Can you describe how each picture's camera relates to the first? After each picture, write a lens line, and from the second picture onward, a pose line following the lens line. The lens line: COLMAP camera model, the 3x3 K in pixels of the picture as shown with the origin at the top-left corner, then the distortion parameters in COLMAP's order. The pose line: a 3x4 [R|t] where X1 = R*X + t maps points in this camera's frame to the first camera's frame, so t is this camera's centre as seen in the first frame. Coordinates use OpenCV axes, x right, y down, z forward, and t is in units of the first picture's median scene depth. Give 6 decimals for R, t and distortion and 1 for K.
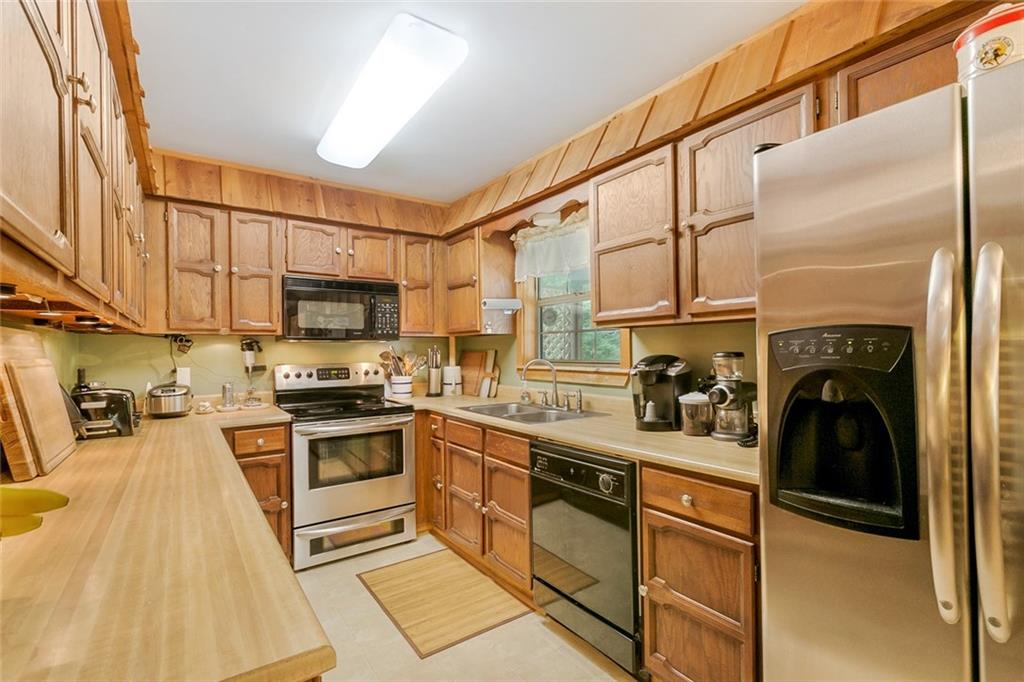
lens RADIAL K [[469.7, 0, 511.3], [0, 469.7, 345.6], [0, 0, 1]] dist [-0.000338, 0.000454]
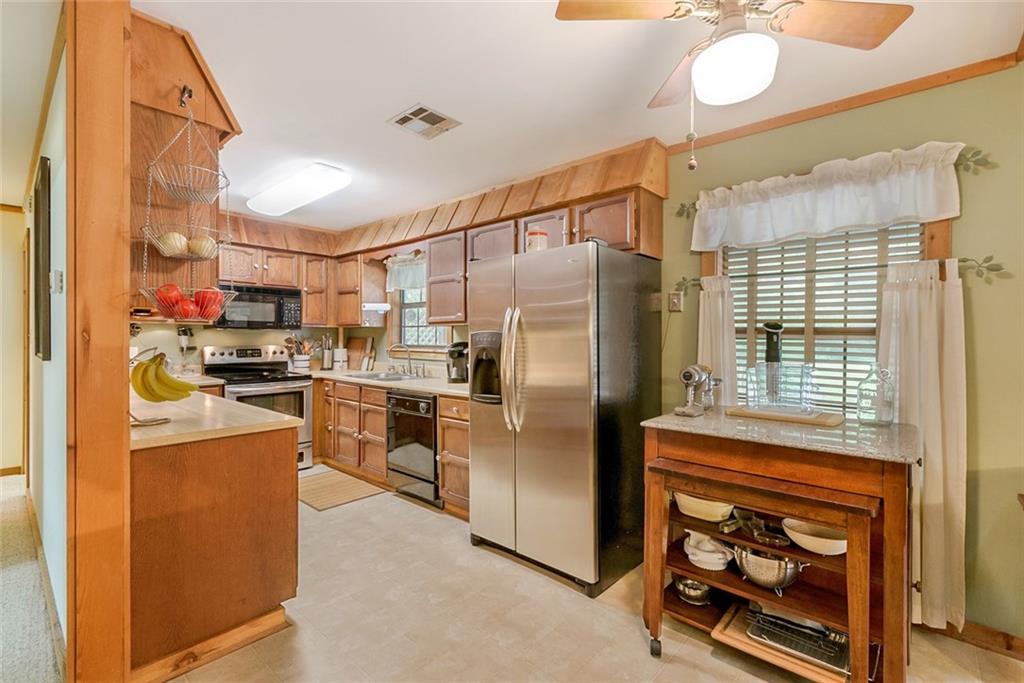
lens RADIAL K [[469.7, 0, 520.8], [0, 469.7, 336.0], [0, 0, 1]] dist [-0.000338, 0.000454]
pose [[0.971711, 0.015123, 0.235688, 0.077409], [-0.016787, 0.999846, 0.005052, -0.011121], [-0.235576, -0.008865, 0.971816, -0.572752]]
